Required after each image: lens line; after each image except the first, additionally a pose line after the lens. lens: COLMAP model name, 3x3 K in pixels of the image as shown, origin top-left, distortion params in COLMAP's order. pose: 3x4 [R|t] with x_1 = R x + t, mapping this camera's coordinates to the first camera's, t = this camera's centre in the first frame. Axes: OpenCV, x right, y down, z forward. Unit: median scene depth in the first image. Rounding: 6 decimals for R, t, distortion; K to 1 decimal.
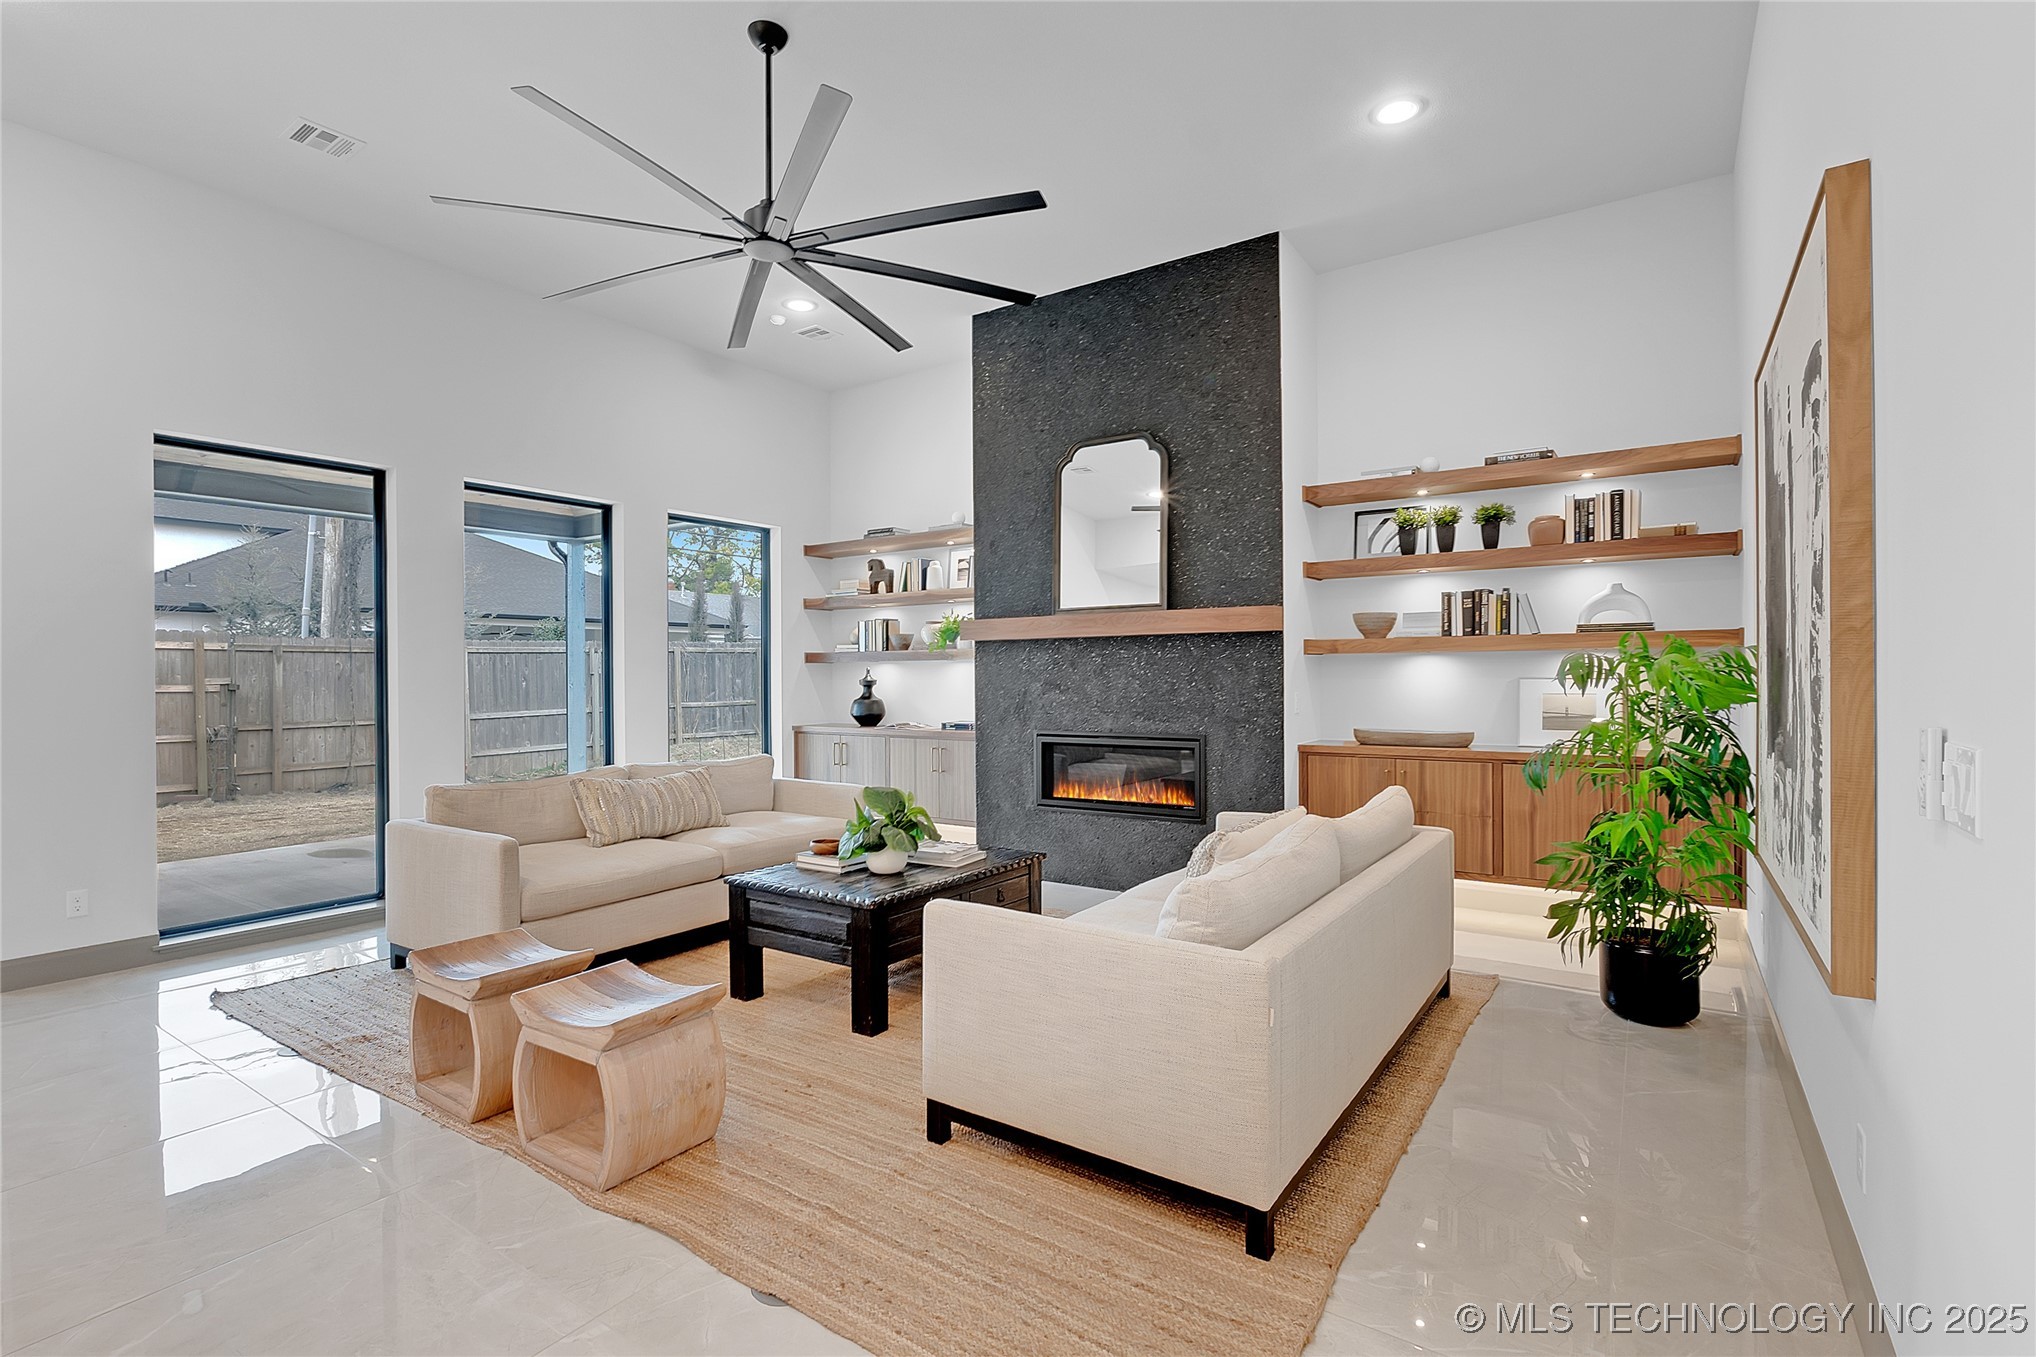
lens RADIAL K [[946.5, 0, 1028.5], [0, 946.5, 680.4], [0, 0, 1]] dist [-0.009166, 0.000292]
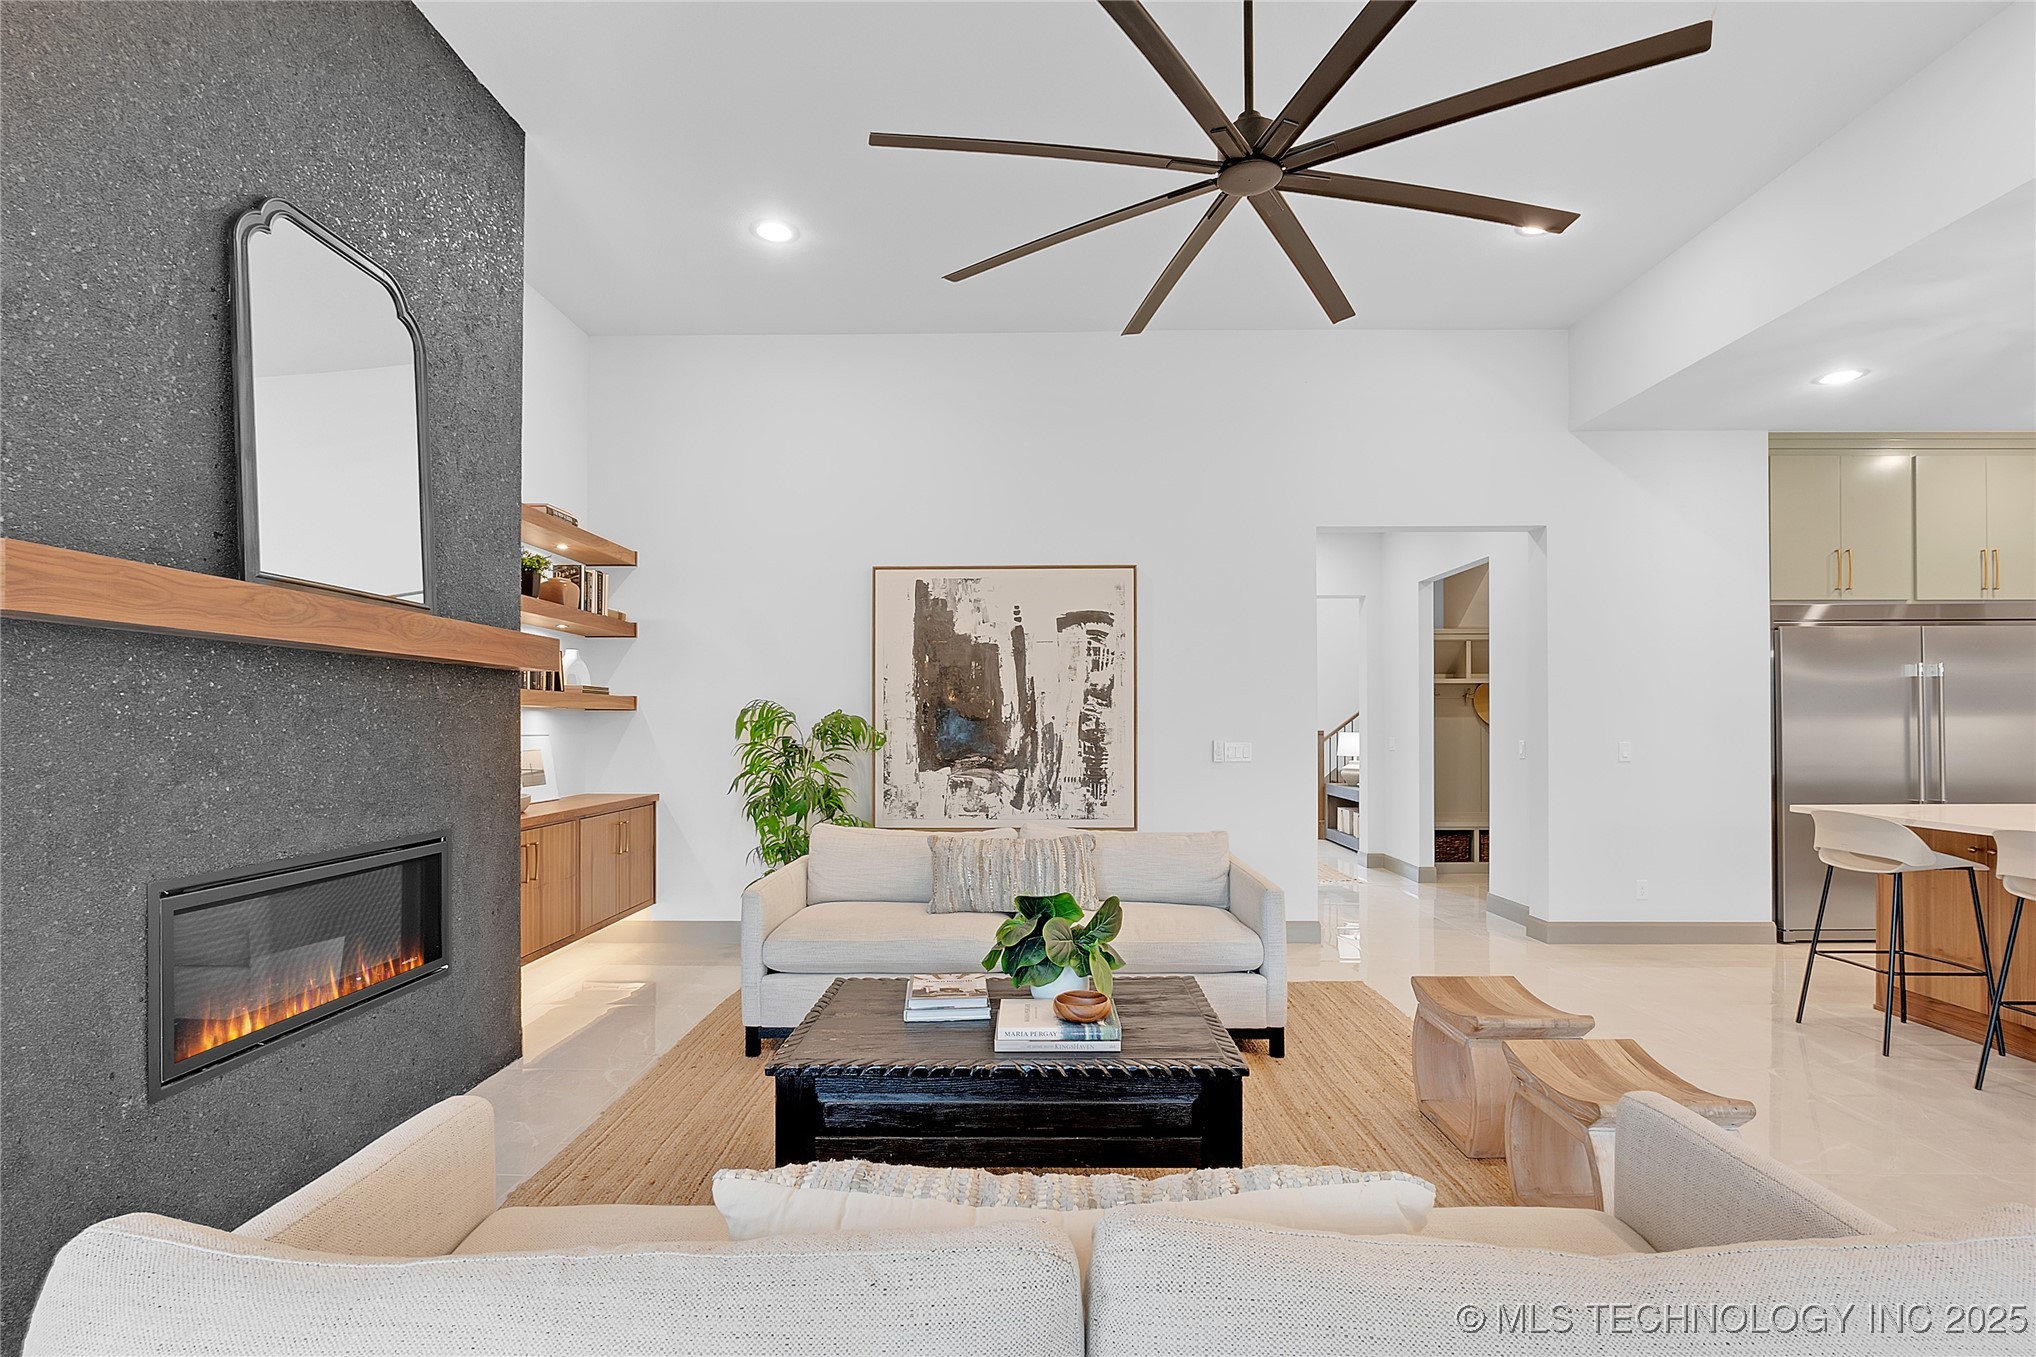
lens RADIAL K [[946.5, 0, 1018.9], [0, 946.5, 719.0], [0, 0, 1]] dist [-0.009166, 0.000292]
pose [[-0.539110, 0.014821, 0.842105, -0.509341], [0.011275, 0.999883, -0.010380, -0.003218], [-0.842160, 0.003899, -0.539213, 0.979011]]
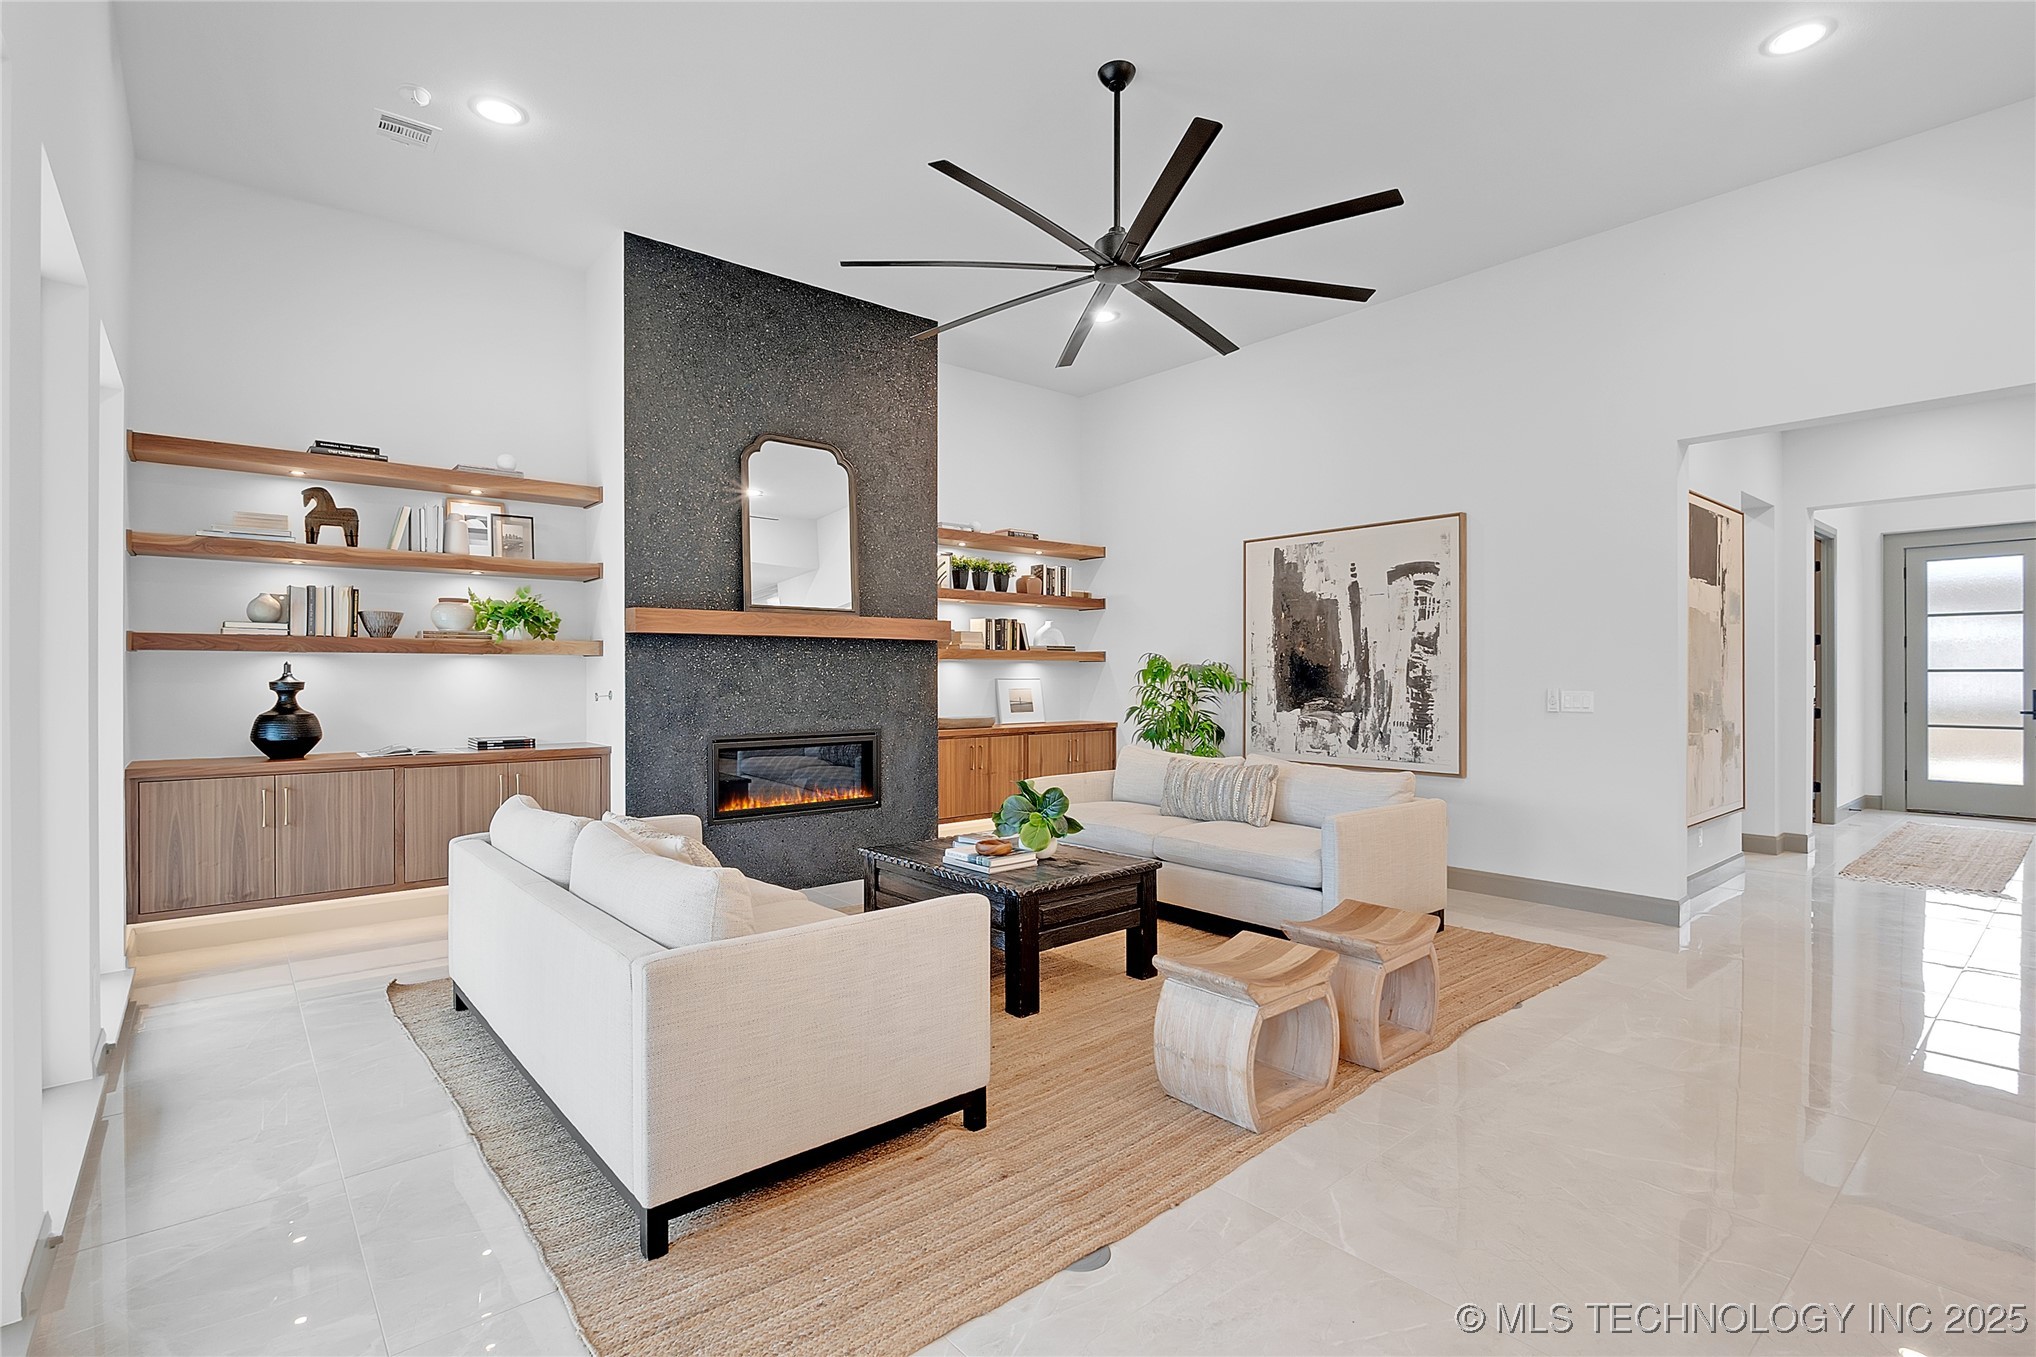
lens RADIAL K [[946.5, 0, 1022.0], [0, 946.5, 675.9], [0, 0, 1]] dist [-0.009166, 0.000292]
pose [[0.271443, 0.005526, 0.962439, -0.827679], [0.004893, 0.999963, -0.007122, 0.003036], [-0.962442, 0.006642, 0.271406, 0.506582]]
